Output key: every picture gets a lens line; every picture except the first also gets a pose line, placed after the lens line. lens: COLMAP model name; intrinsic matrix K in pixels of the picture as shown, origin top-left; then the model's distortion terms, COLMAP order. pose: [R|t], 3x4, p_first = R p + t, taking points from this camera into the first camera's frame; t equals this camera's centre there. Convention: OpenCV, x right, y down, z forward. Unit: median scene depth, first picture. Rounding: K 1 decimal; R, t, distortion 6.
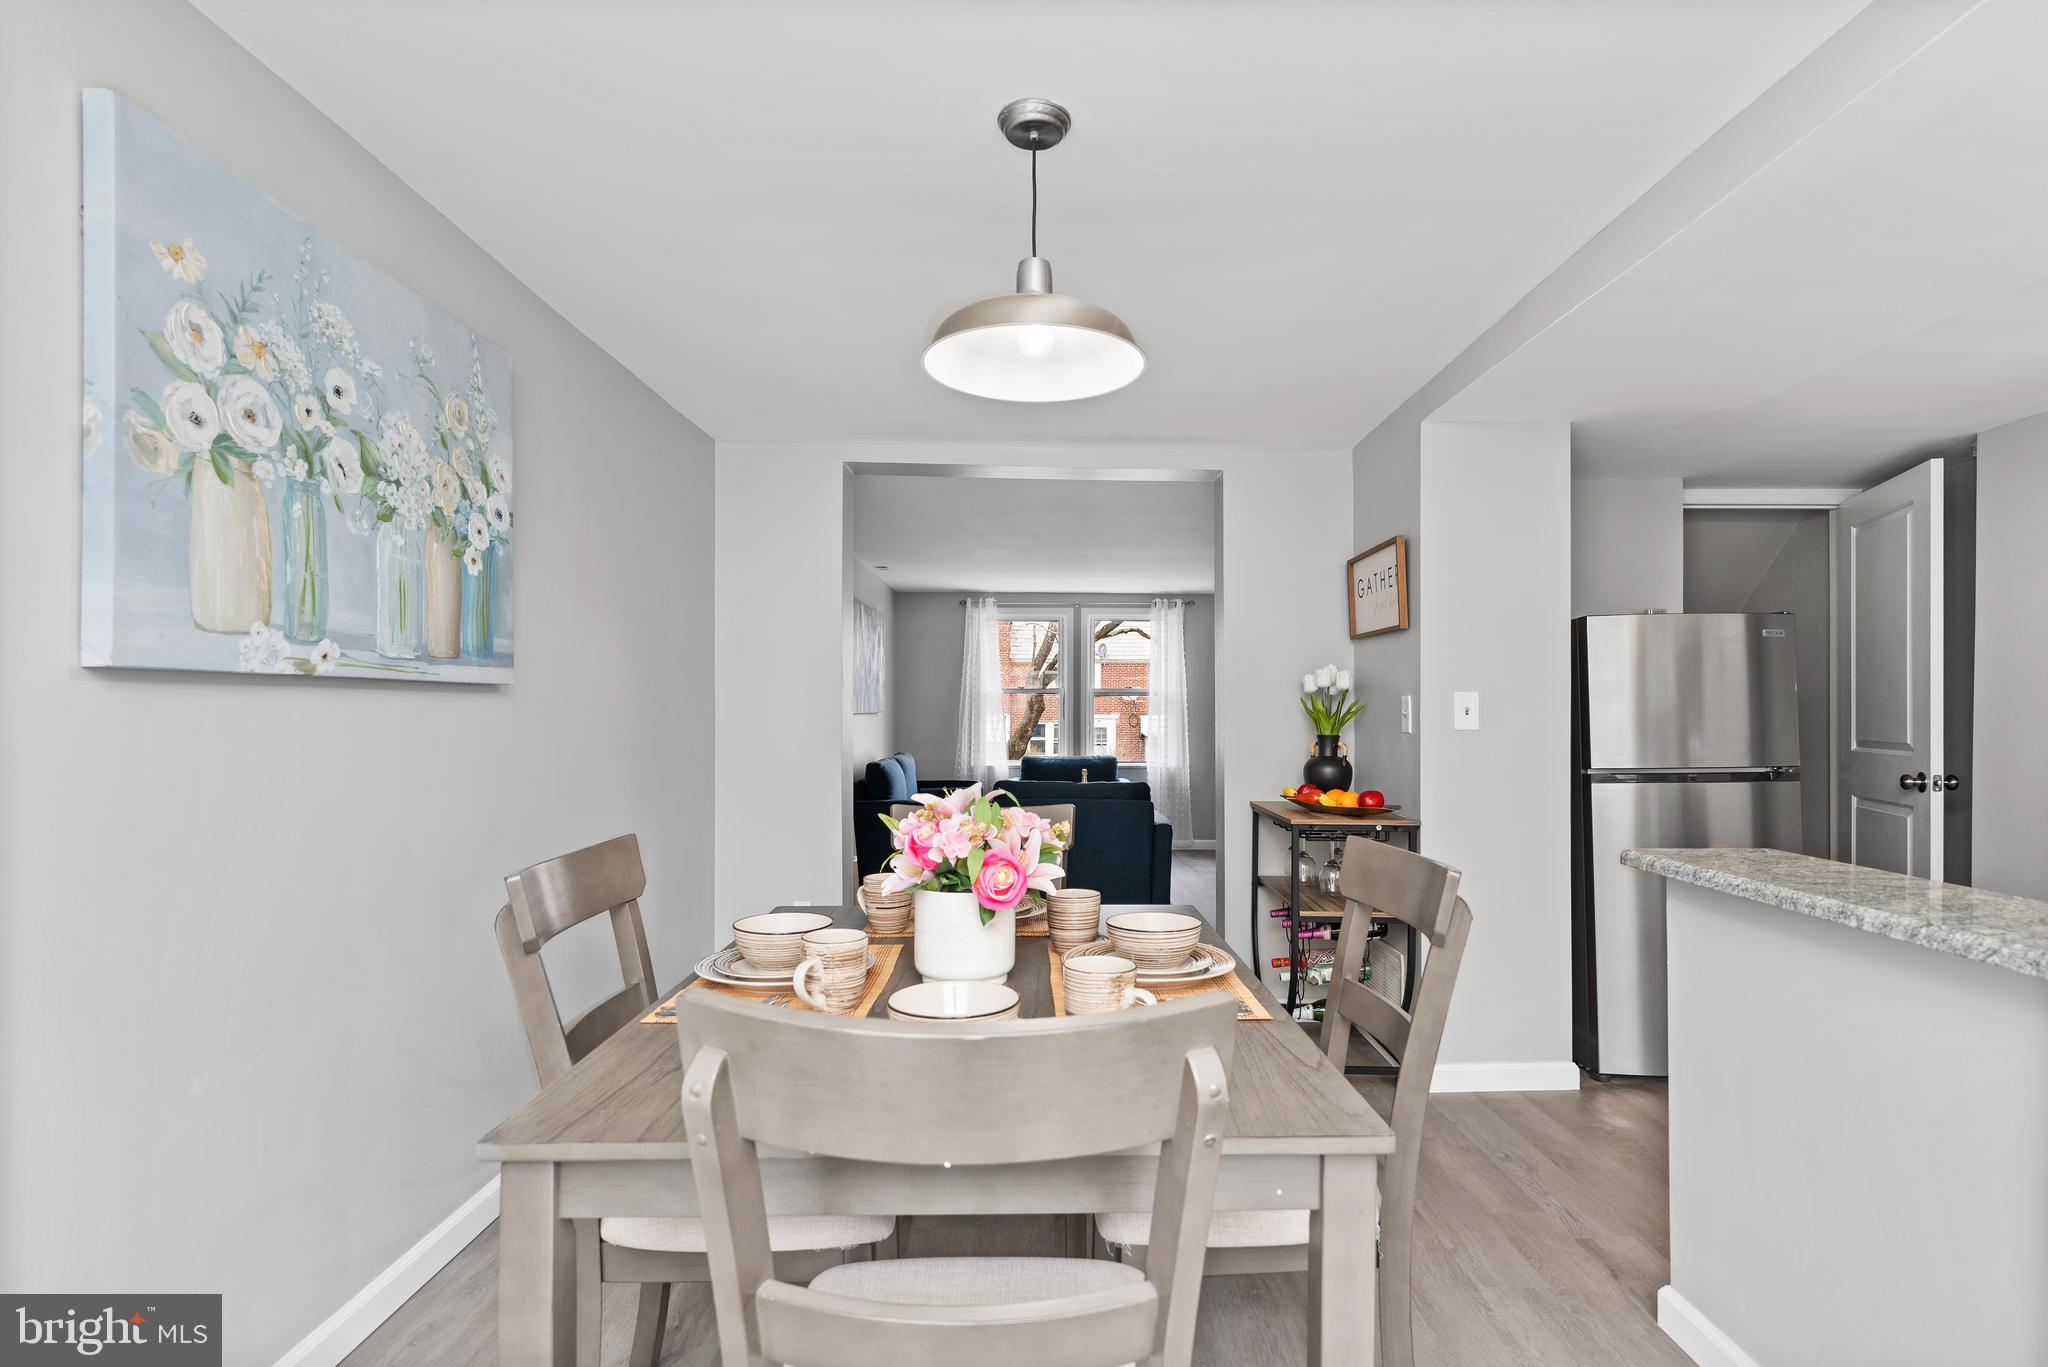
lens RADIAL K [[1006.6, 0, 1037.0], [0, 1006.6, 714.6], [0, 0, 1]] dist [0.007331, -0.003210]
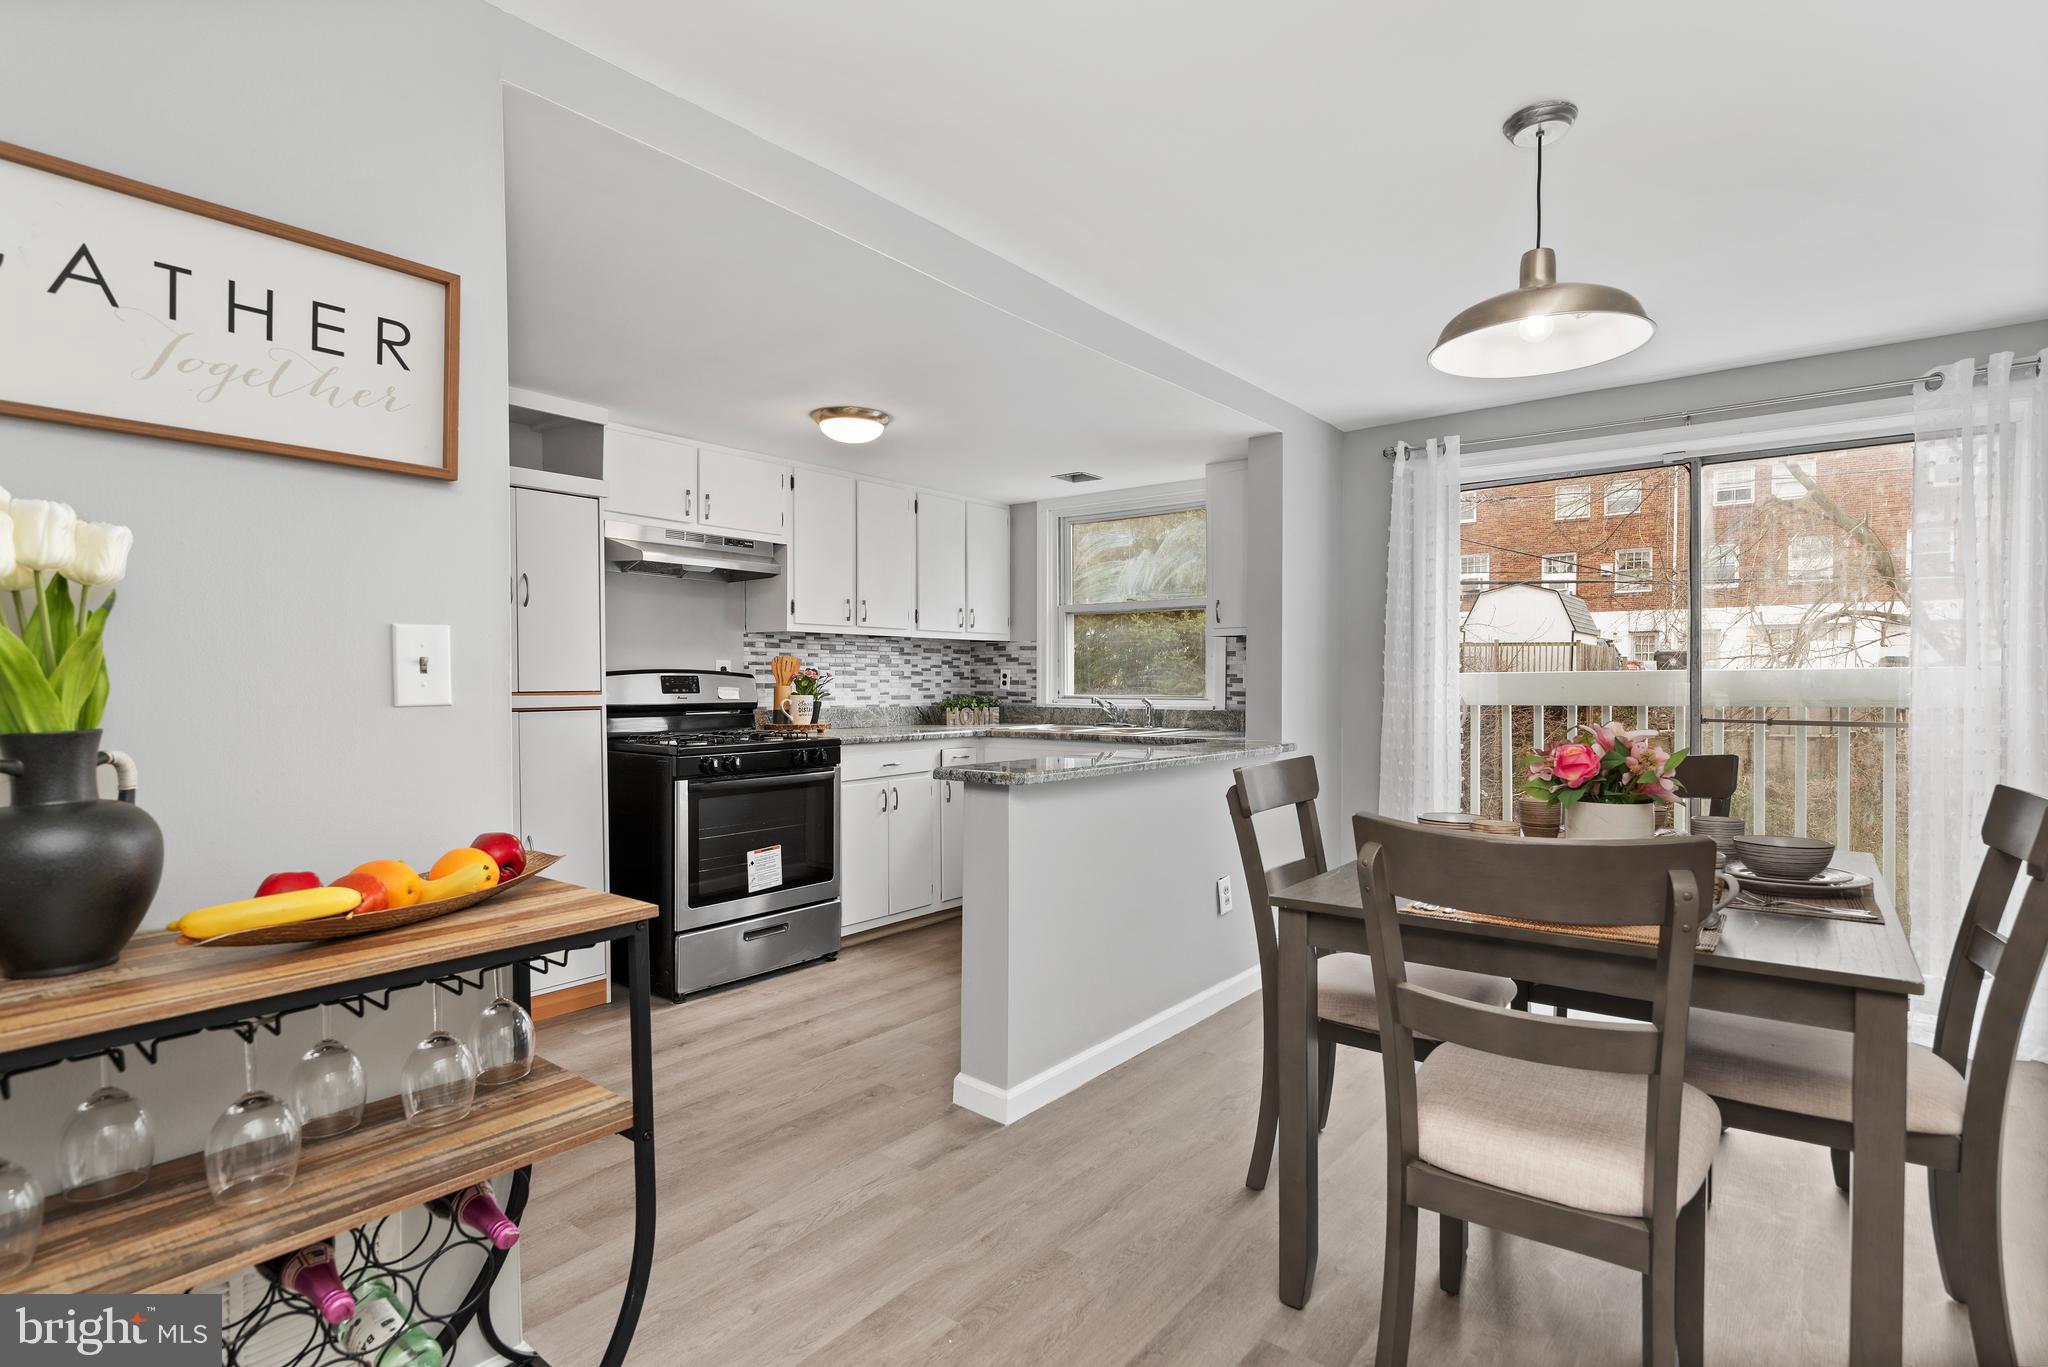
lens RADIAL K [[1006.6, 0, 1054.3], [0, 1006.6, 703.9], [0, 0, 1]] dist [0.007331, -0.003210]
pose [[-0.790369, -0.015693, 0.612430, -0.234499], [0.001478, 0.999620, 0.027522, 0.008681], [-0.612629, 0.022657, -0.790046, 2.039176]]
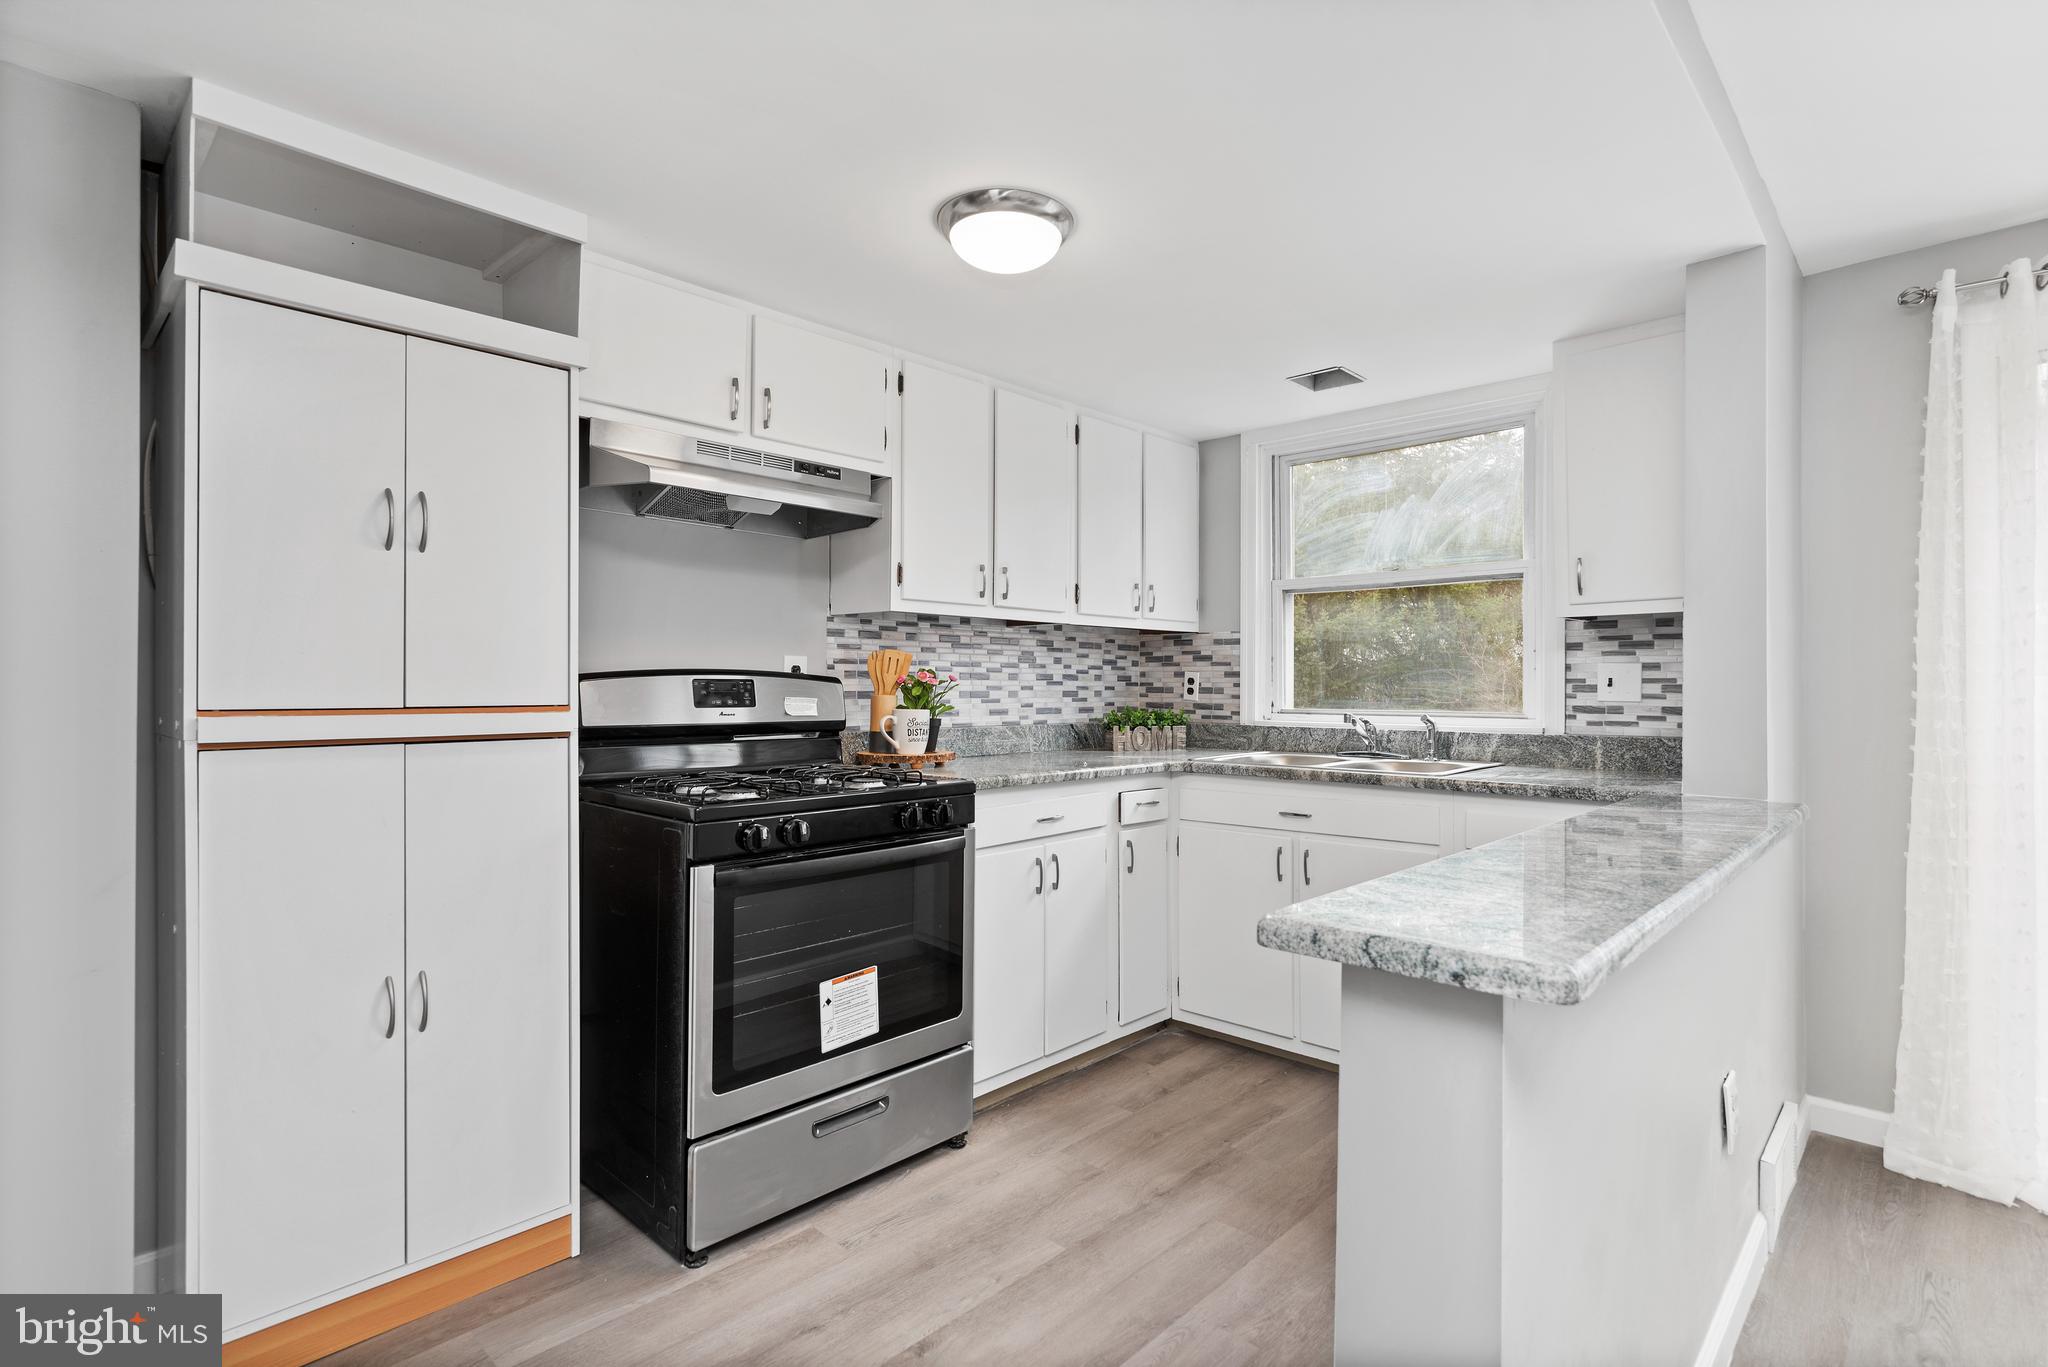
lens RADIAL K [[1006.6, 0, 1066.3], [0, 1006.6, 689.9], [0, 0, 1]] dist [0.007331, -0.003210]
pose [[-0.735038, -0.005019, 0.678007, 0.449935], [-0.000410, 0.999976, 0.006958, 0.011467], [-0.678026, 0.004837, -0.735022, 1.517209]]
